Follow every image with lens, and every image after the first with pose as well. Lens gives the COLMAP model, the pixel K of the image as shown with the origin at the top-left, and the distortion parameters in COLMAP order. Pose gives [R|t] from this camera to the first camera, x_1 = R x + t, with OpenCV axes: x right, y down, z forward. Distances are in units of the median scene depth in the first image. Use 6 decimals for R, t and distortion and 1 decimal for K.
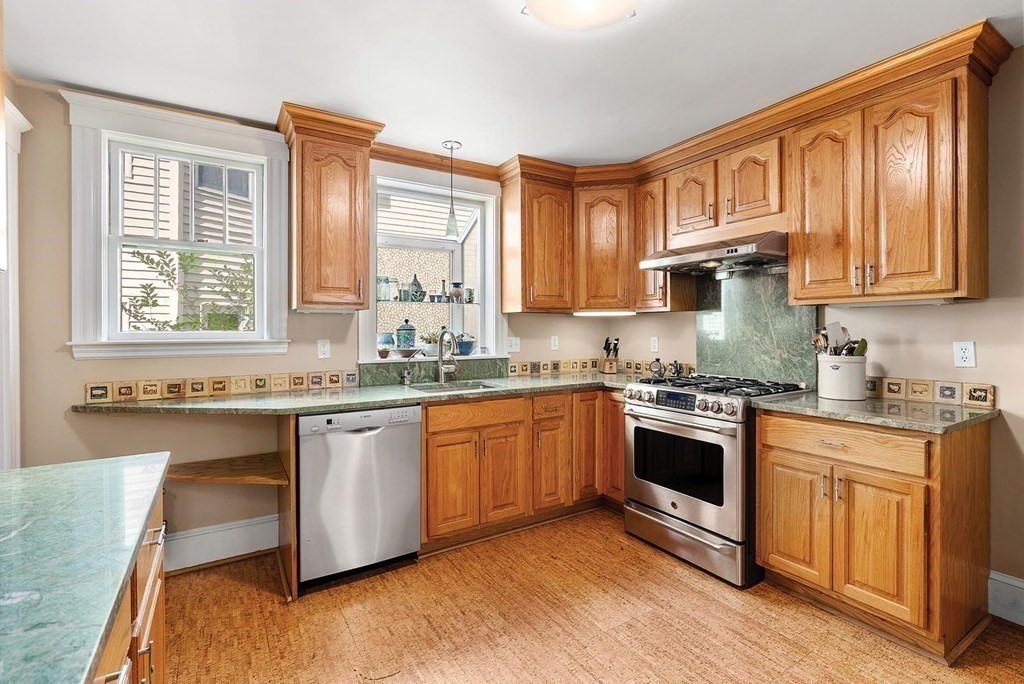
lens RADIAL K [[473.6, 0, 509.9], [0, 473.6, 333.2], [0, 0, 1]] dist [-0.002121, 0.000280]
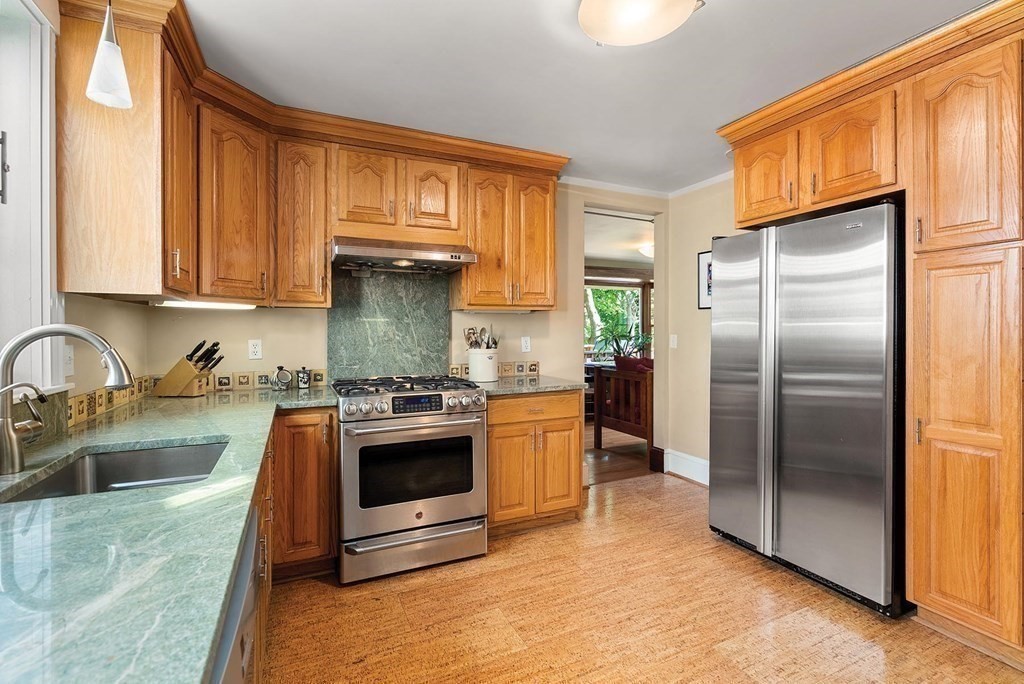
lens RADIAL K [[473.6, 0, 512.3], [0, 473.6, 334.7], [0, 0, 1]] dist [-0.002121, 0.000280]
pose [[0.109683, -0.006984, 0.993942, -0.639605], [0.010630, 0.999926, 0.005853, 0.000487], [-0.993910, 0.009923, 0.109749, 0.800635]]
